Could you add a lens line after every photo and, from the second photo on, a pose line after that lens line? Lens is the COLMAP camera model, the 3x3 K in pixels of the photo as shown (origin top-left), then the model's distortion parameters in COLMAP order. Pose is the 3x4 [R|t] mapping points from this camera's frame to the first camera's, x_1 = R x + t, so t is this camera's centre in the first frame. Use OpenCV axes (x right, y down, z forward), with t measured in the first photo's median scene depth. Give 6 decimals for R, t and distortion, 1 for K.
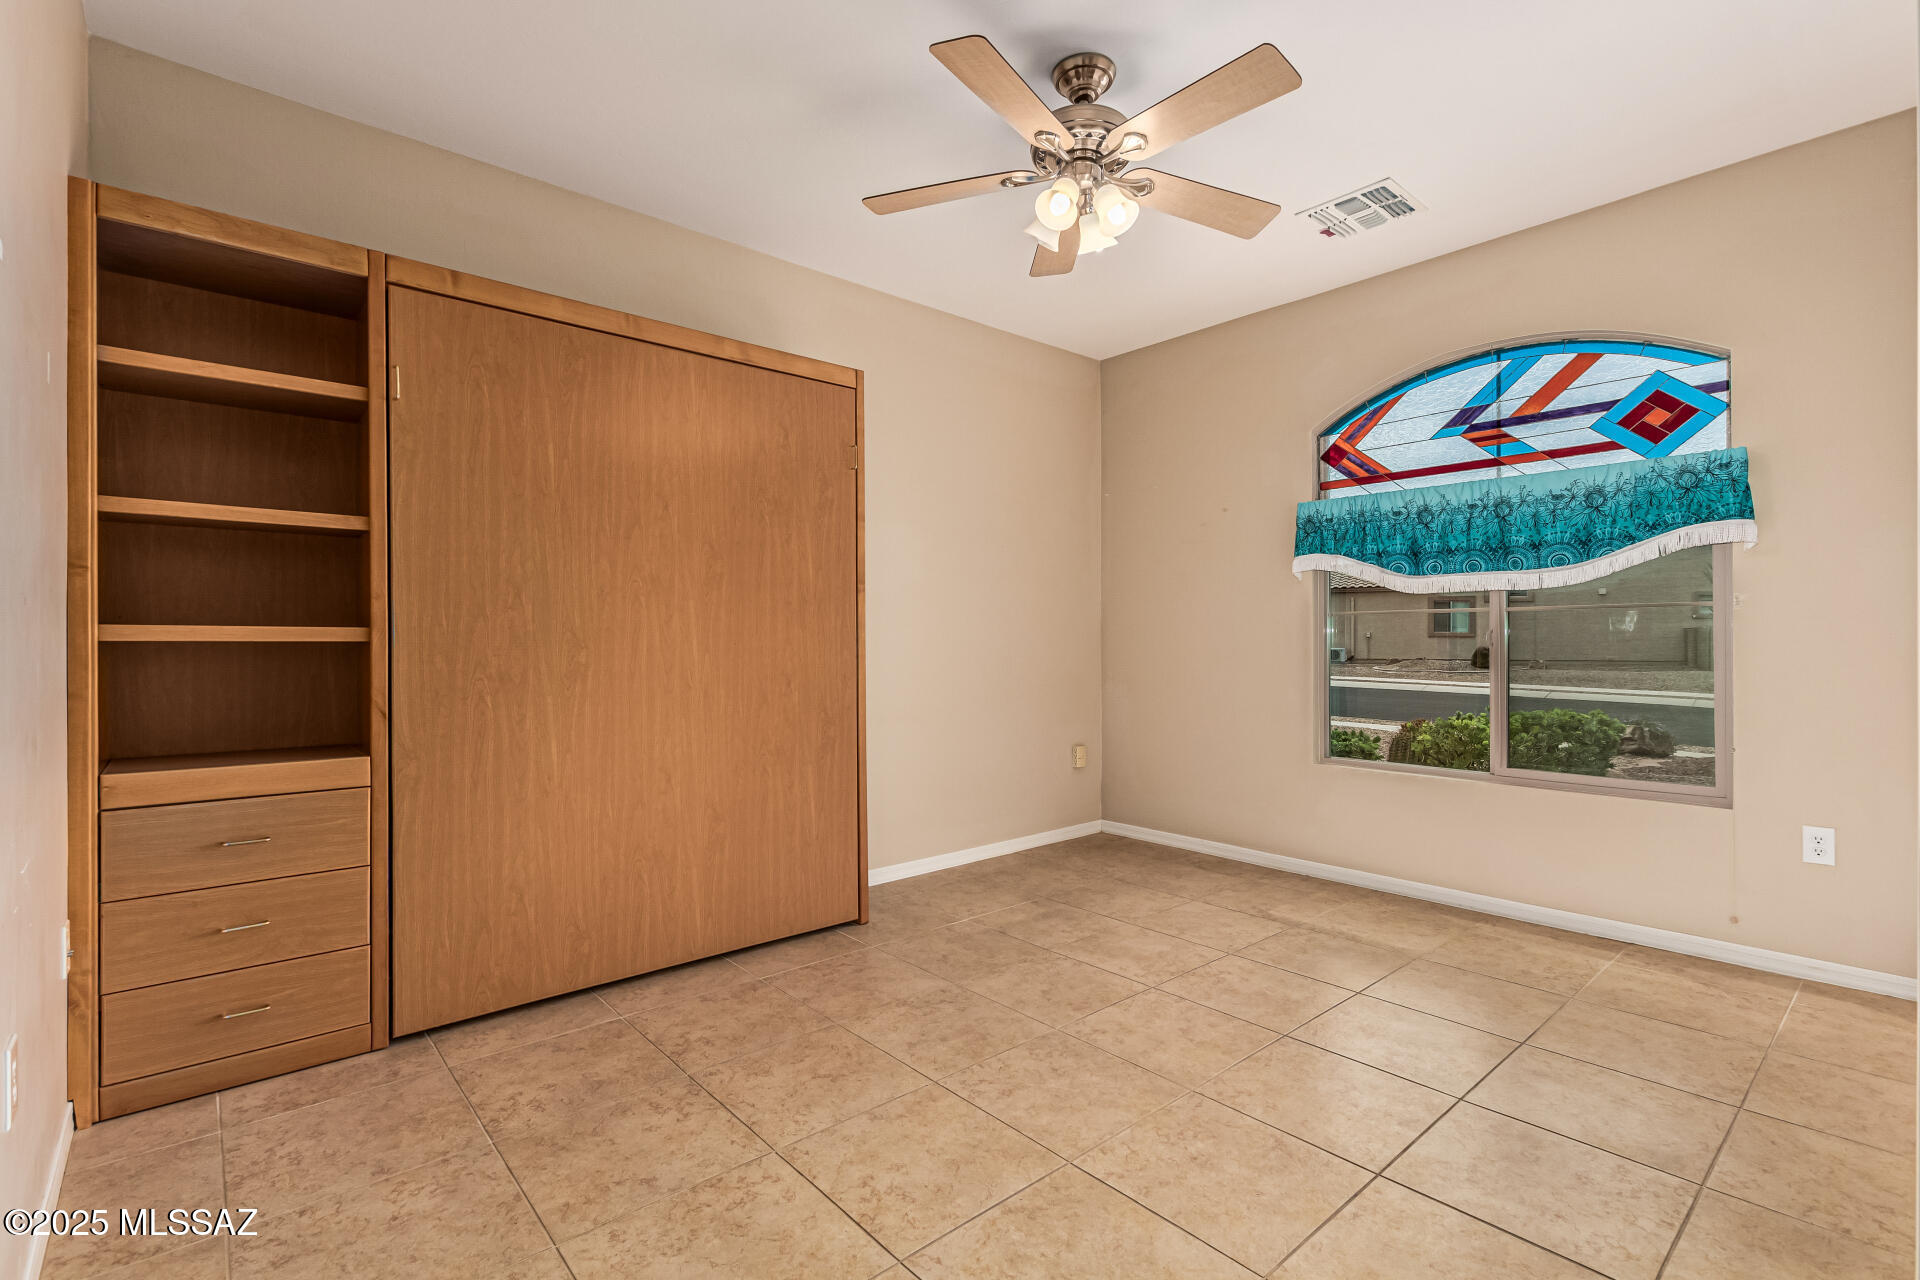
lens RADIAL K [[894.1, 0, 963.5], [0, 894.1, 638.1], [0, 0, 1]] dist [0.006153, 0.000032]
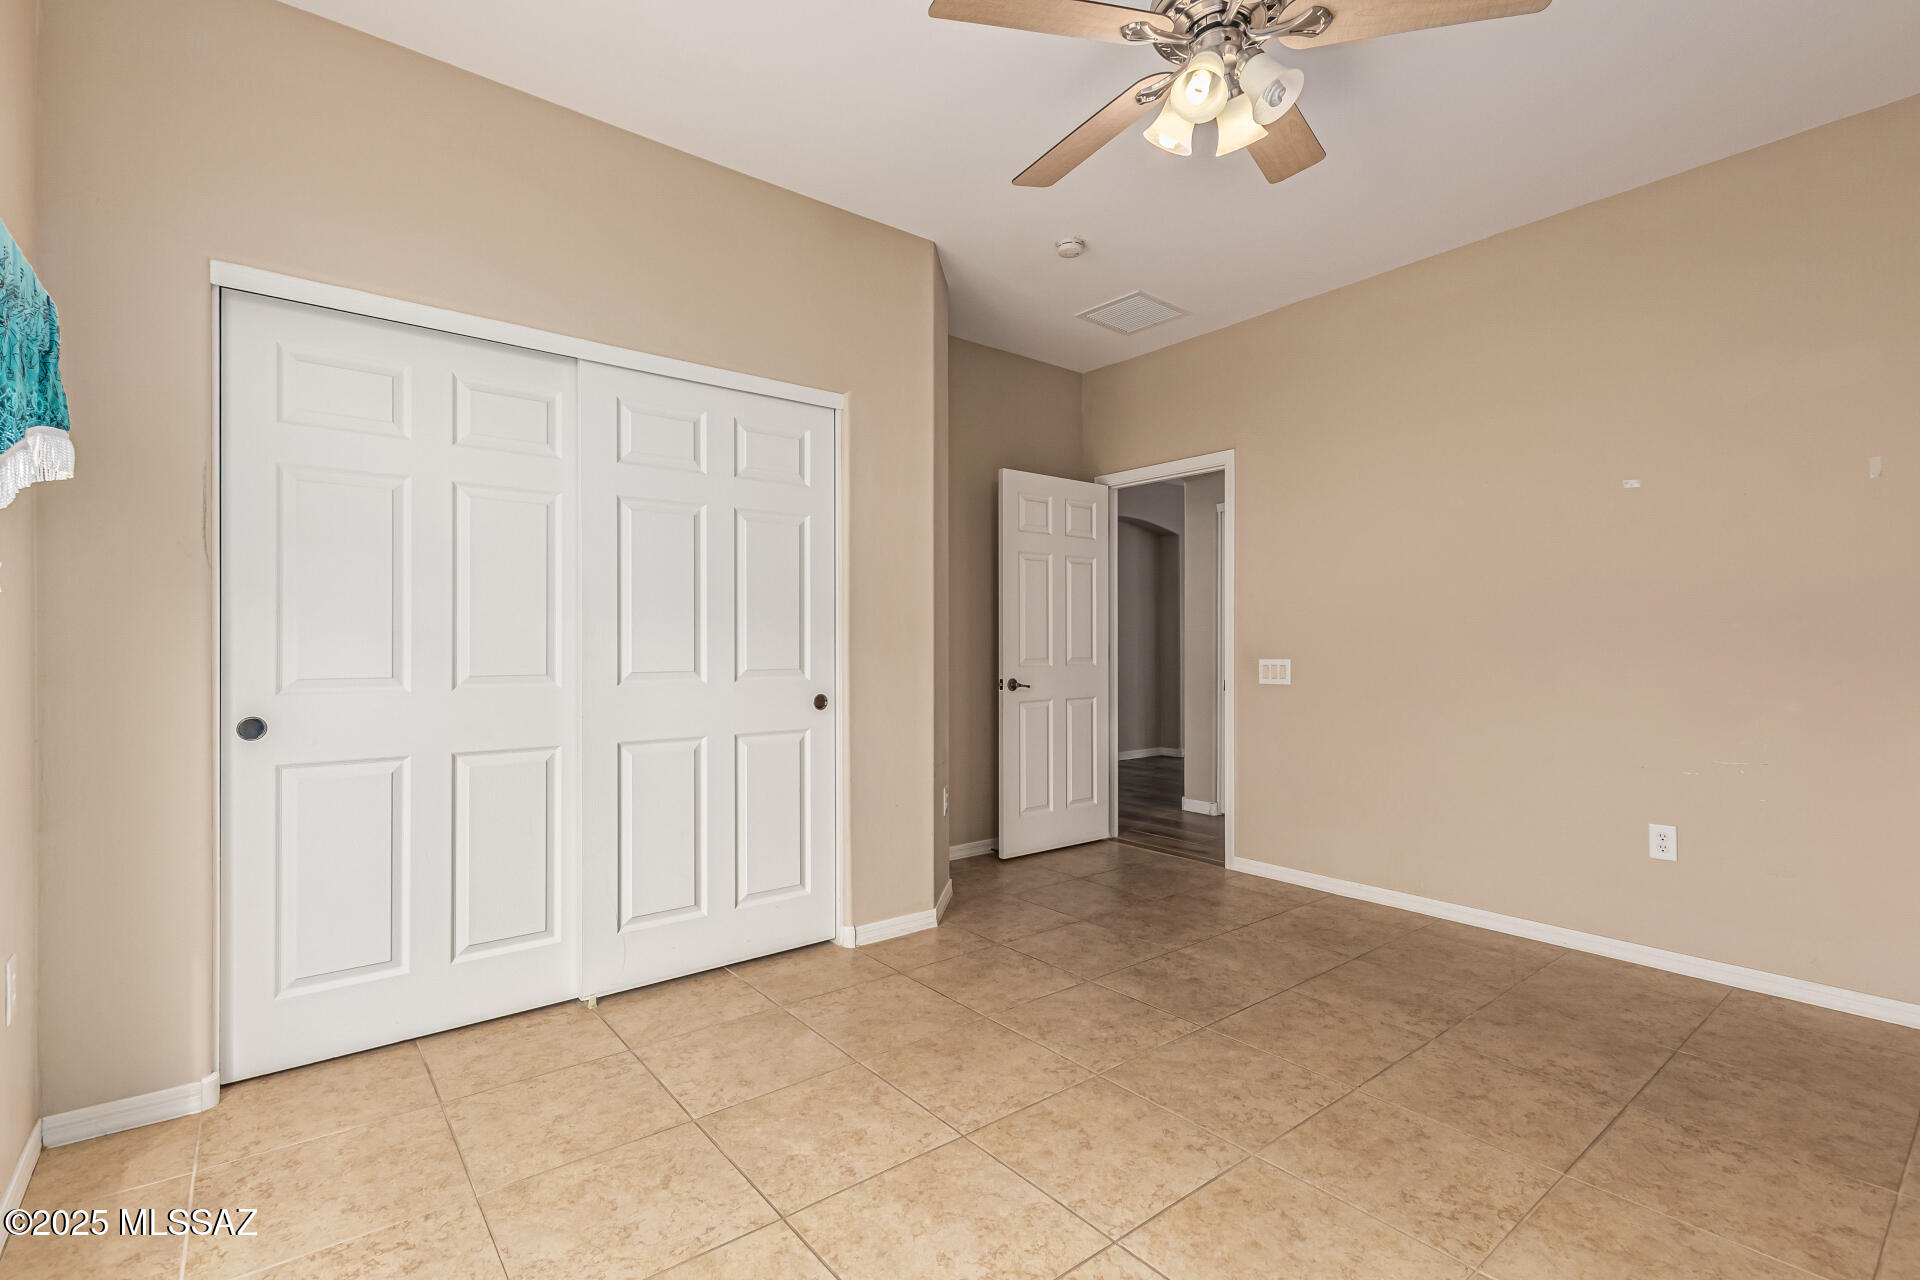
lens RADIAL K [[894.1, 0, 954.0], [0, 894.1, 642.0], [0, 0, 1]] dist [0.006153, 0.000032]
pose [[-0.998747, 0.002019, 0.050011, 0.382800], [0.001861, 0.999993, -0.003189, -0.001892], [-0.050017, -0.003092, -0.998744, 2.127795]]
